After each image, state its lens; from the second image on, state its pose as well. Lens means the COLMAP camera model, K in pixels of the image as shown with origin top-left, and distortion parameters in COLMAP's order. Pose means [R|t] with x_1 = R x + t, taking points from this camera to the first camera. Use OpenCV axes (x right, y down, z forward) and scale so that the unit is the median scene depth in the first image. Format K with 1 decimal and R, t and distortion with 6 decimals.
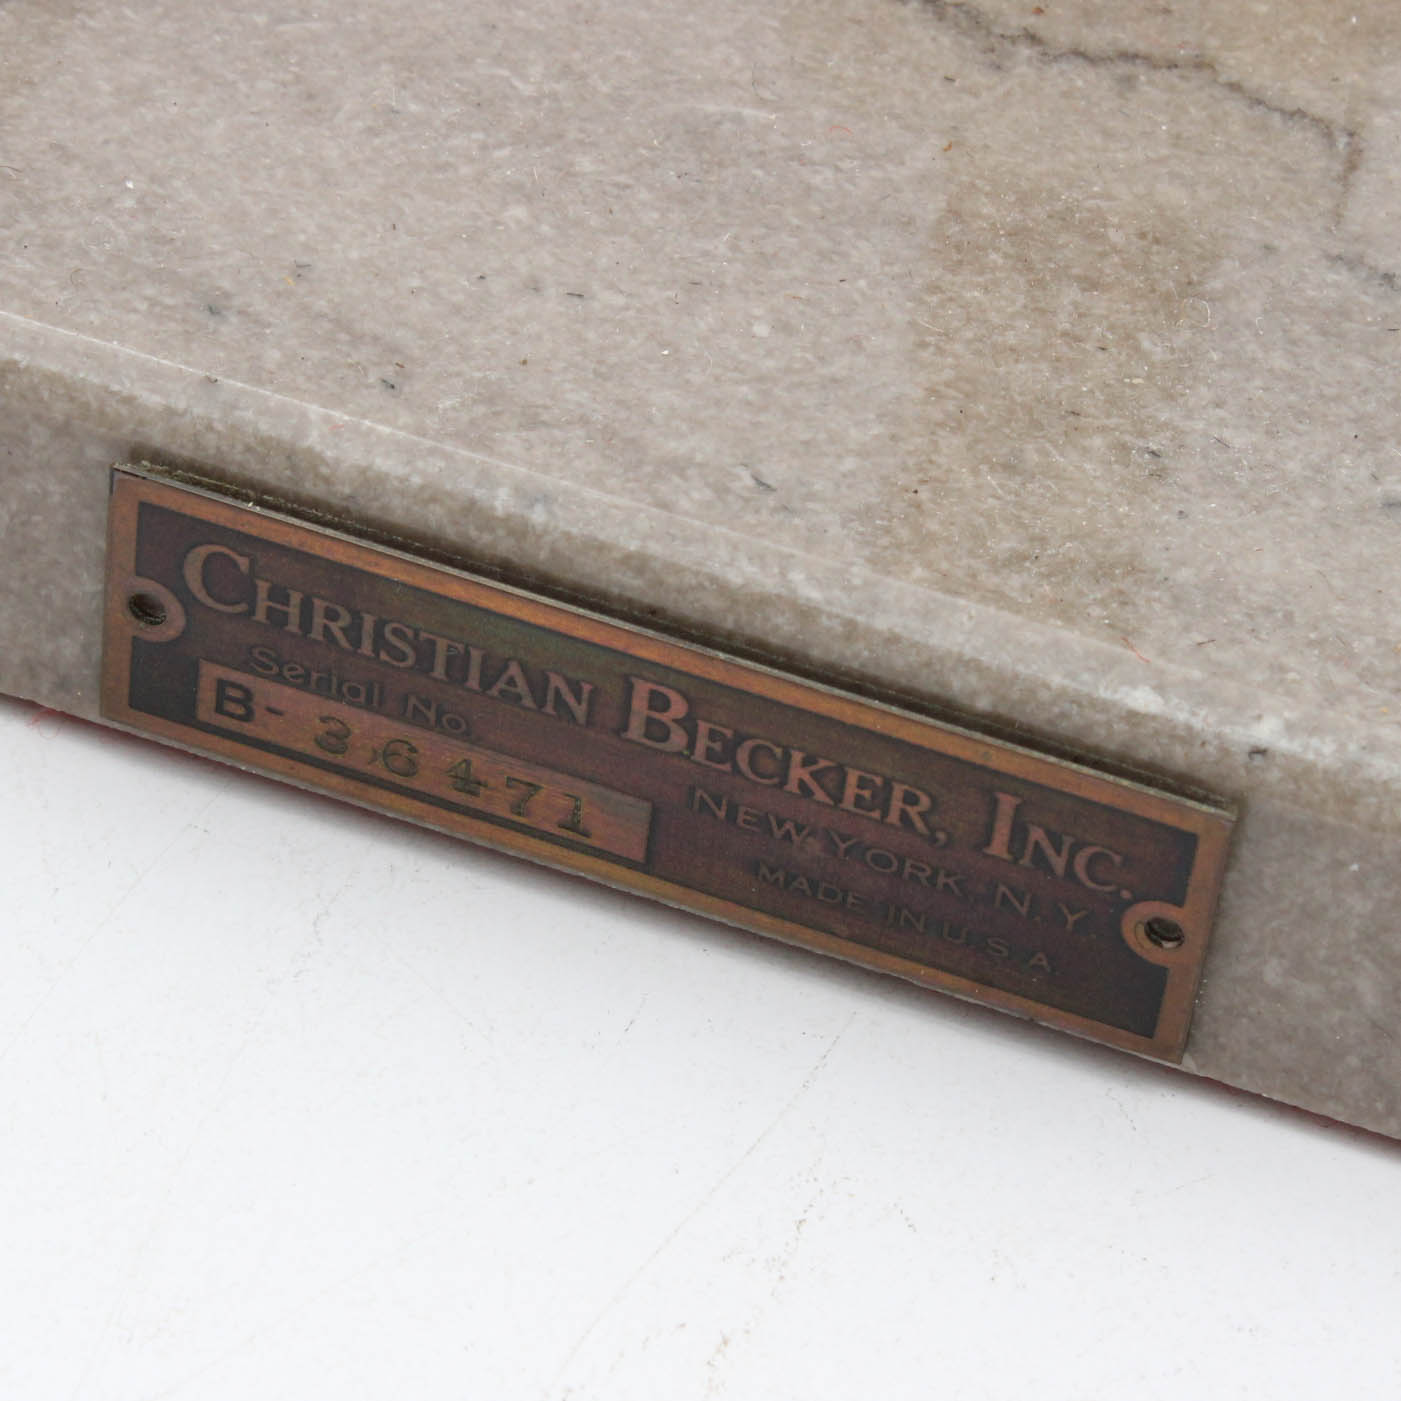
lens RADIAL K [[5567.7, 0, 700.5], [0, 5567.7, 700.5], [0, 0, 1]] dist [-0.036446, -1.657264]
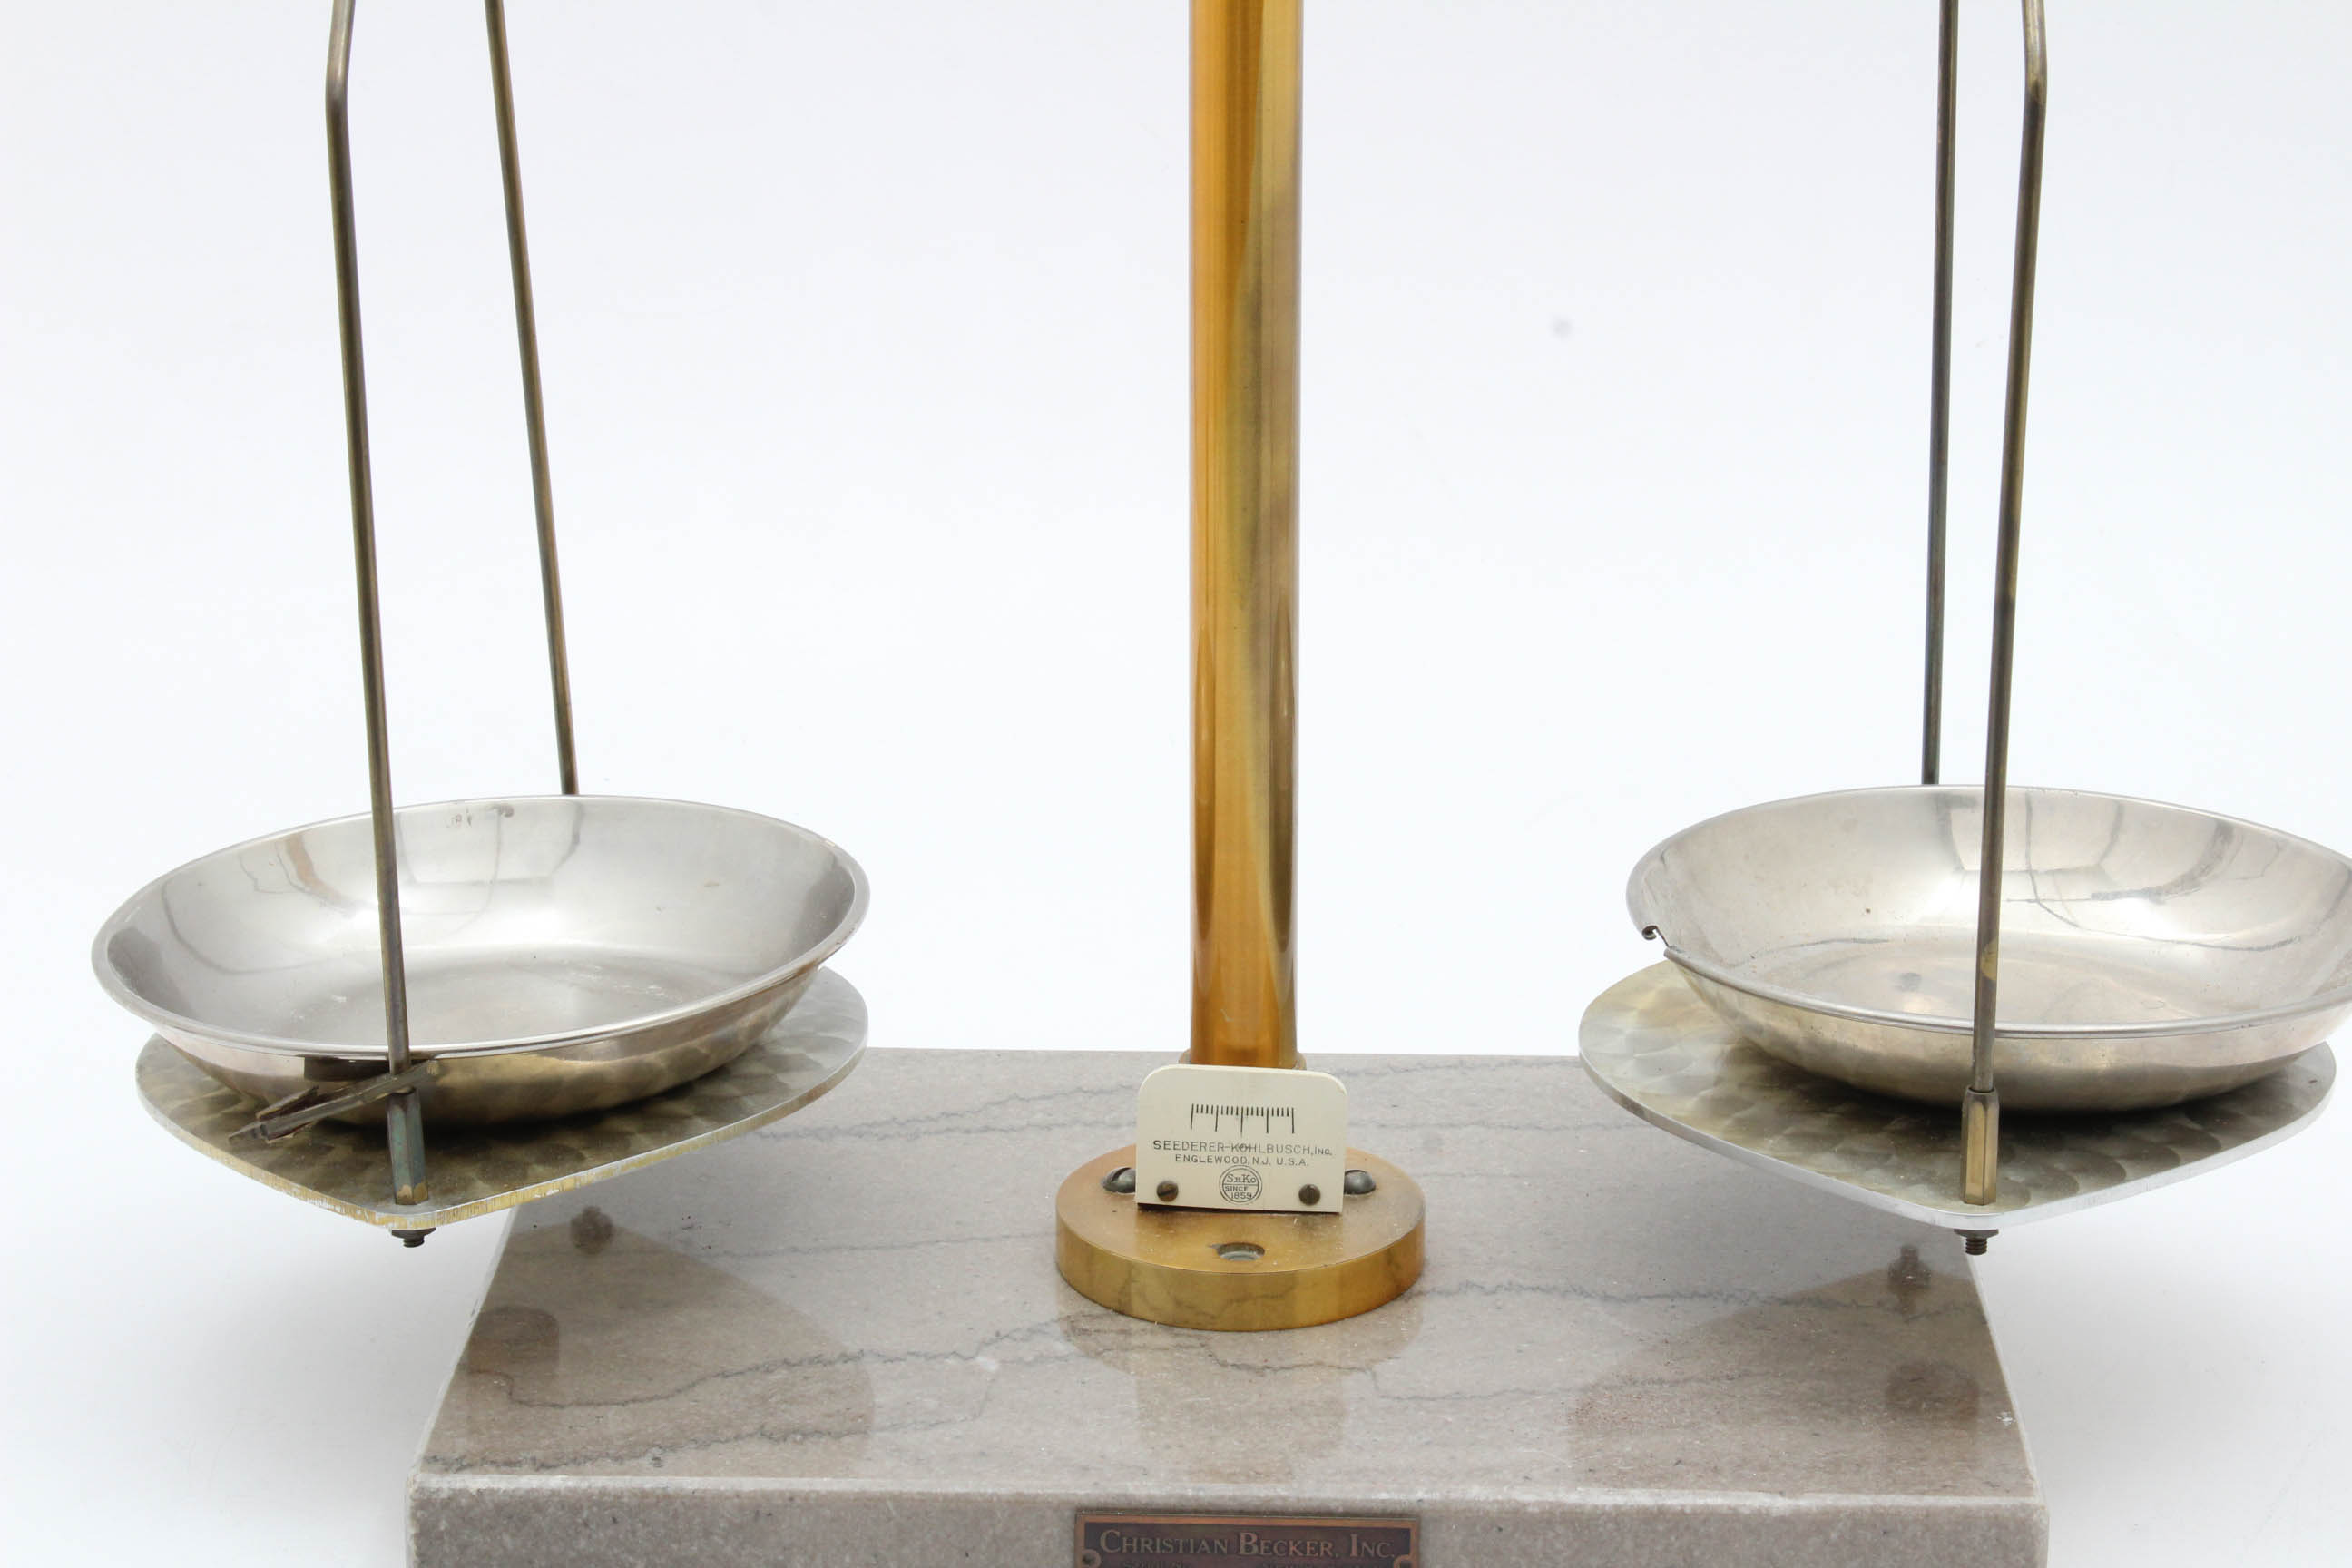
lens RADIAL K [[4524.2, 0, 1129.4], [0, 4524.2, 781.8], [0, 0, 1]] dist [-0.029731, 0.045487]
pose [[0.952193, -0.193959, 0.236028, -0.645794], [0.272011, 0.889968, -0.366015, 0.586418], [-0.139065, 0.412719, 0.900180, -1.700881]]
